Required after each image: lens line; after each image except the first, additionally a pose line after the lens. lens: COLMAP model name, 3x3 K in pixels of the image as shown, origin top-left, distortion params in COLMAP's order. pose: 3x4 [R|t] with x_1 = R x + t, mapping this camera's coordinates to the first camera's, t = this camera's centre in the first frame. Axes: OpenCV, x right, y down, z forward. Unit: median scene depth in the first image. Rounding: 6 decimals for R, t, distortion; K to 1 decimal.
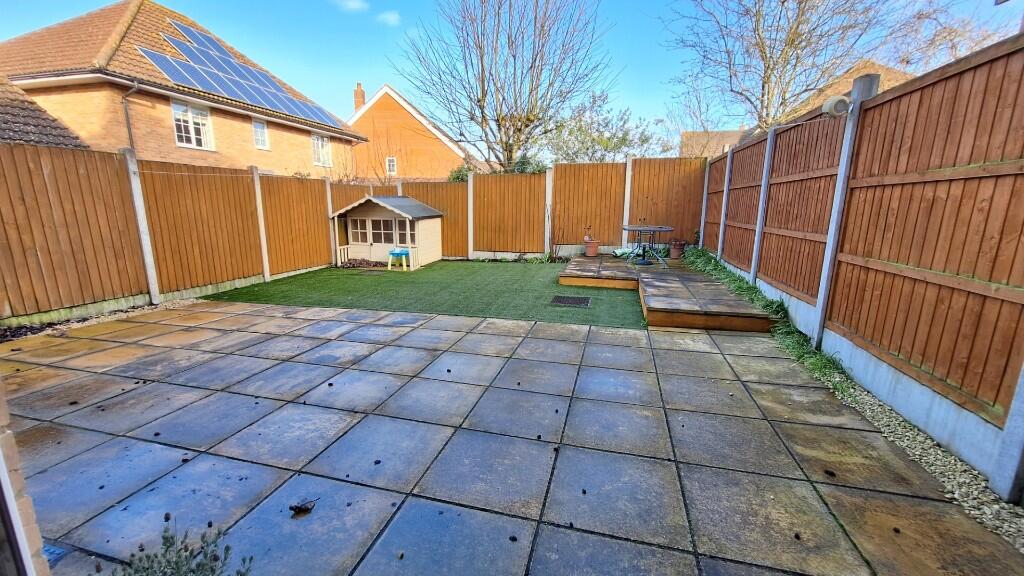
lens RADIAL K [[407.9, 0, 511.6], [0, 407.9, 288.7], [0, 0, 1]] dist [-0.000414, -0.000678]
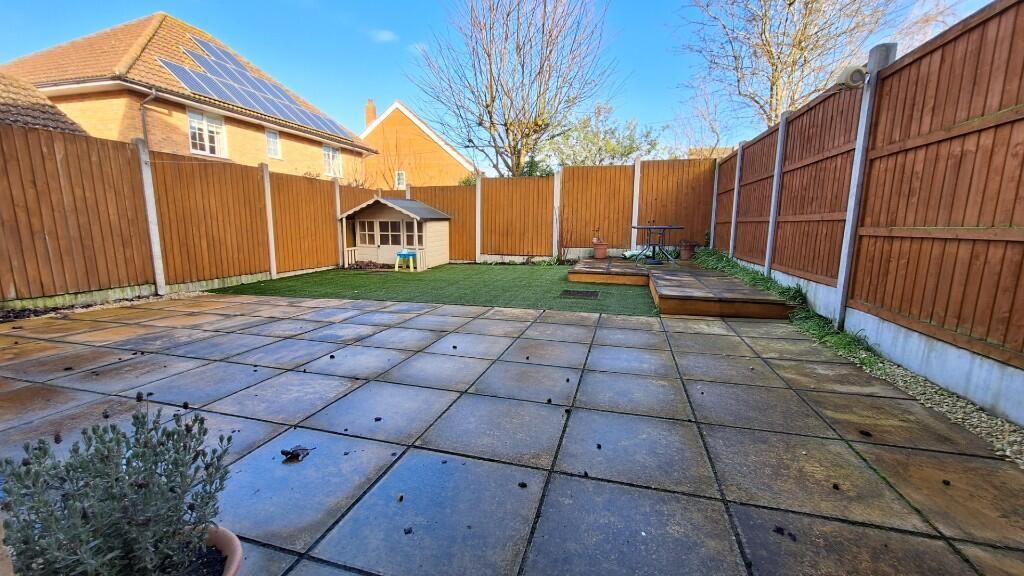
lens RADIAL K [[407.9, 0, 512.4], [0, 407.9, 290.6], [0, 0, 1]] dist [-0.000414, -0.000678]
pose [[0.999878, 0.003770, -0.015159, -0.003381], [-0.004494, 0.998837, -0.048009, 0.108347], [0.014961, 0.048071, 0.998732, 0.030842]]
